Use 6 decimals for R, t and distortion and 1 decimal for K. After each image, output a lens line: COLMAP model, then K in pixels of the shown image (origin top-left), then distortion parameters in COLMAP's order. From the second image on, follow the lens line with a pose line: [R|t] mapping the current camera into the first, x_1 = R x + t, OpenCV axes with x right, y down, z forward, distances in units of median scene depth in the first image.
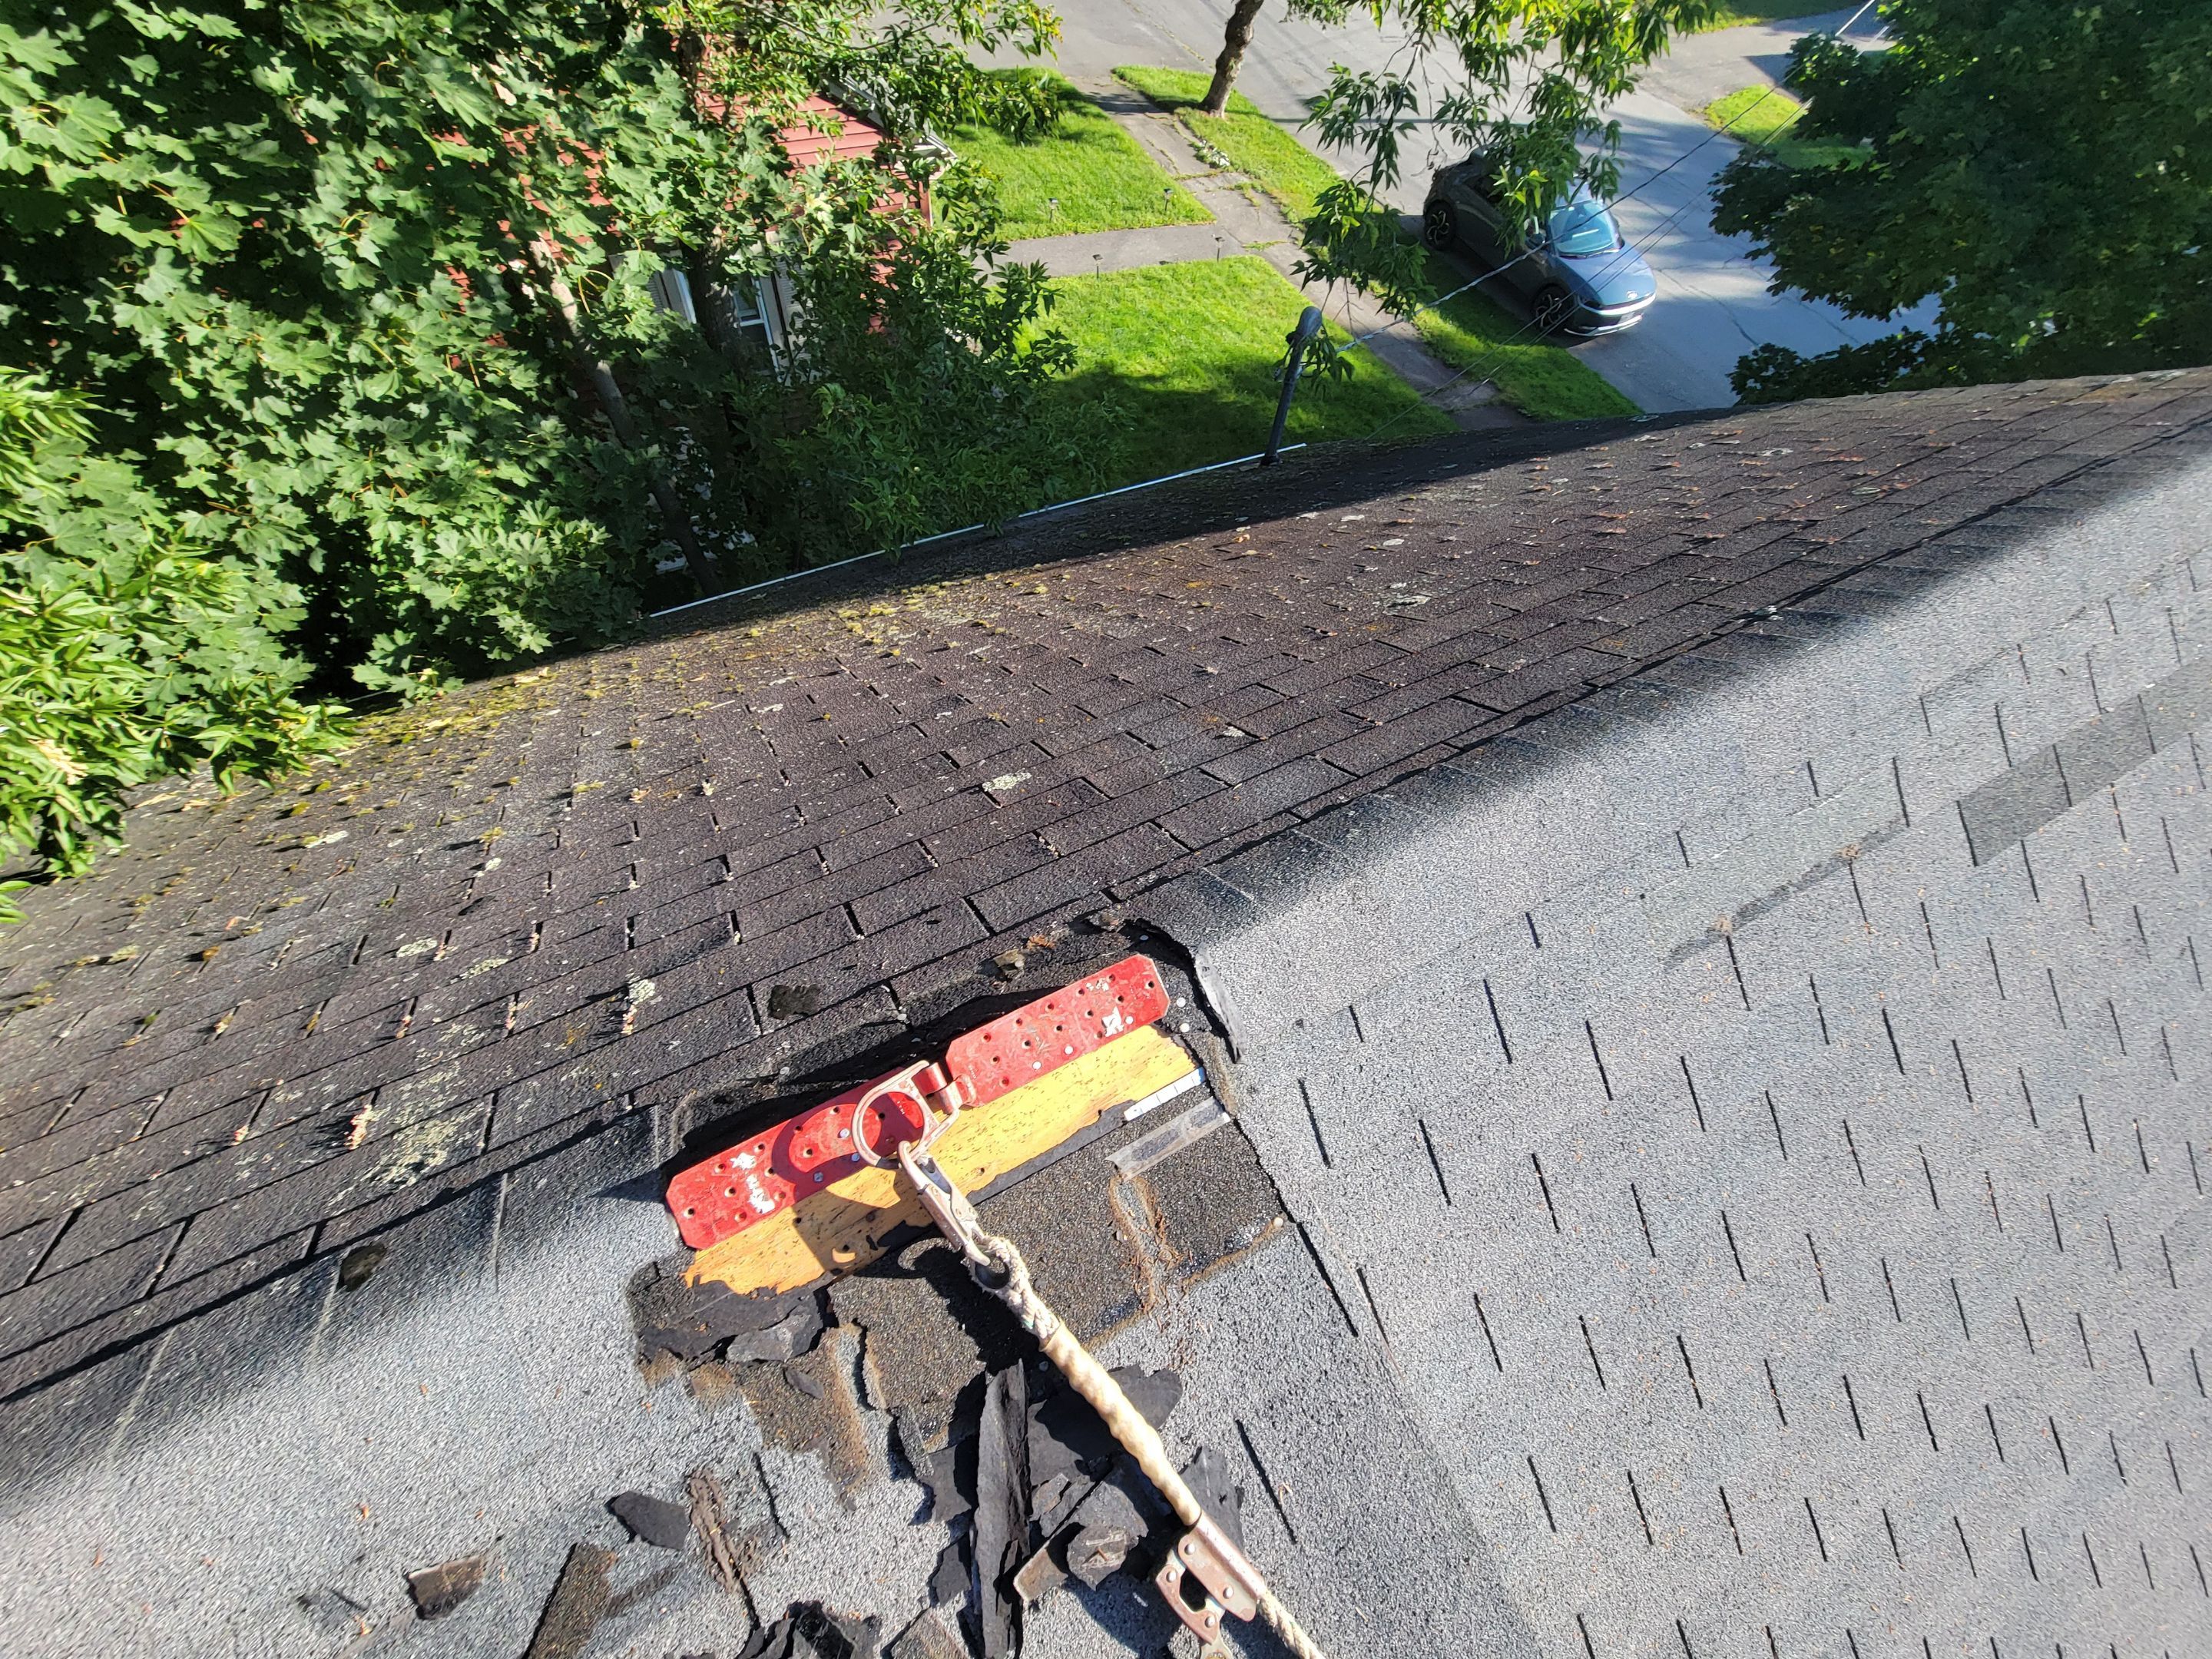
lens RADIAL K [[906.7, 0, 1117.0], [0, 906.7, 828.3], [0, 0, 1]] dist [0.001634, 0.000511]
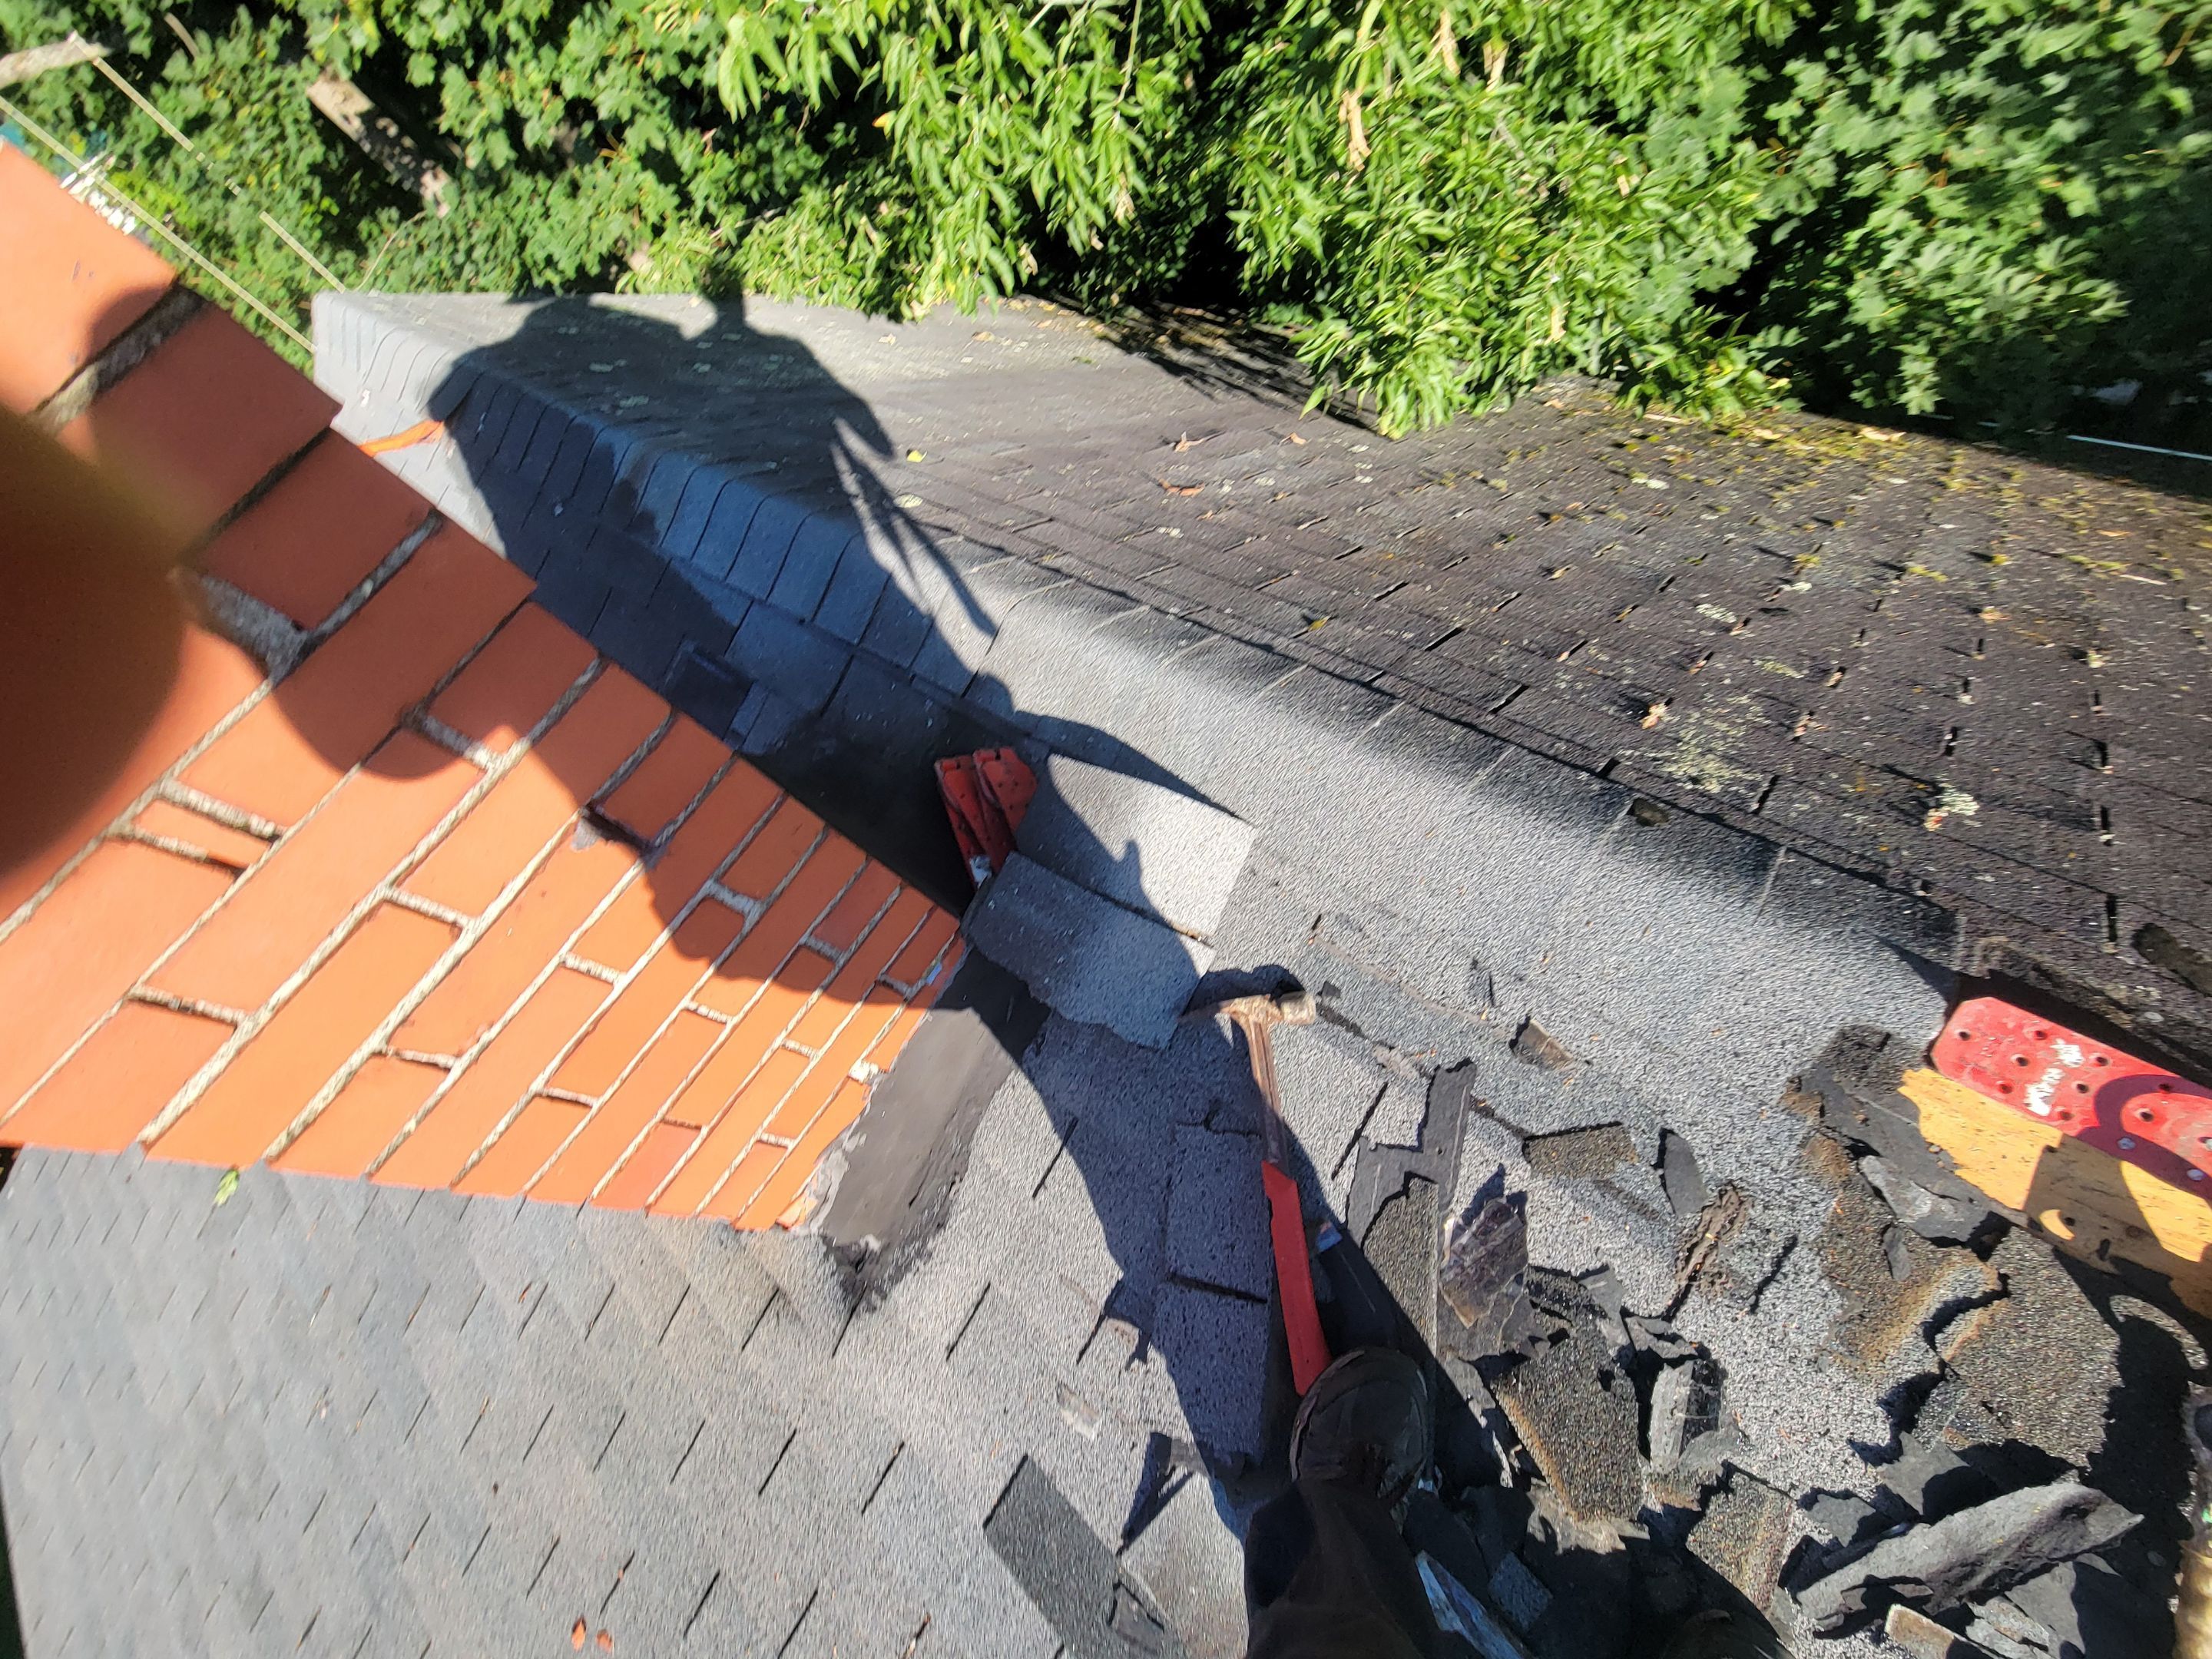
lens RADIAL K [[906.7, 0, 1117.0], [0, 906.7, 828.3], [0, 0, 1]] dist [0.001634, 0.000511]
pose [[0.323249, 0.714821, -0.620113, -0.266038], [-0.544565, 0.676431, 0.495873, 0.237782], [0.773924, 0.177402, 0.607922, -0.172408]]
